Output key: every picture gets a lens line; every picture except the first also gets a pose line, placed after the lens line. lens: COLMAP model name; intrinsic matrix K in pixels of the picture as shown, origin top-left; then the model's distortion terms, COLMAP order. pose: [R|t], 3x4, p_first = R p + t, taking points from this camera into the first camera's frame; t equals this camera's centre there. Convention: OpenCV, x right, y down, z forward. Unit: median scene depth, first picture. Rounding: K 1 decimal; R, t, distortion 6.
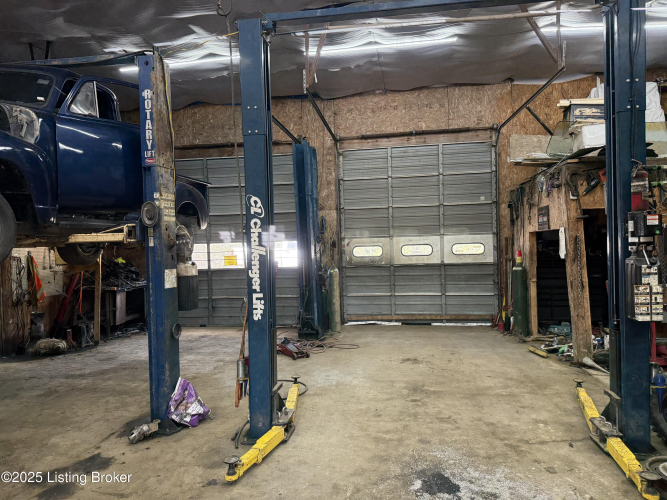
lens RADIAL K [[469.4, 0, 328.5], [0, 469.4, 251.2], [0, 0, 1]] dist [0.042597, -0.064072]
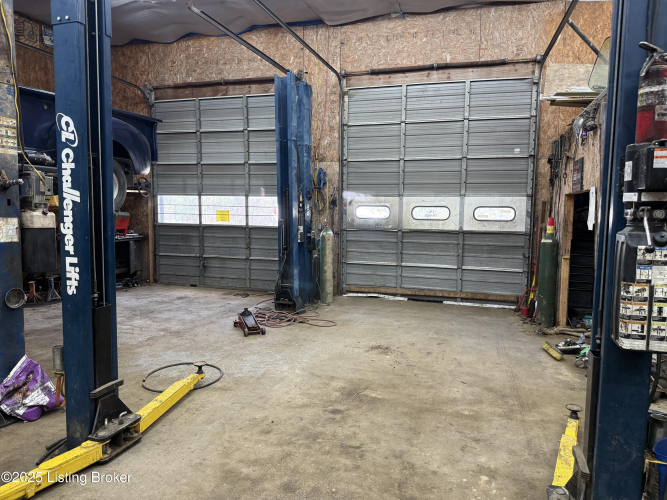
lens RADIAL K [[469.4, 0, 334.3], [0, 469.4, 250.6], [0, 0, 1]] dist [0.042597, -0.064072]
pose [[0.988302, 0.054624, -0.142393, 0.208296], [-0.042999, 0.995582, 0.083477, 0.003002], [0.146324, -0.076378, 0.986284, 0.222238]]
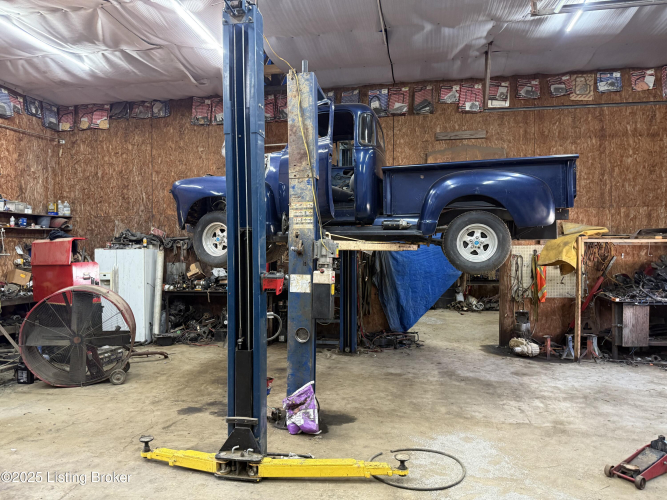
lens RADIAL K [[469.4, 0, 338.3], [0, 469.4, 249.7], [0, 0, 1]] dist [0.042597, -0.064072]
pose [[-0.017622, 0.030480, -0.999380, 0.478720], [-0.007545, 0.999503, 0.030617, -0.034412], [0.999816, 0.008080, -0.017383, 0.757733]]
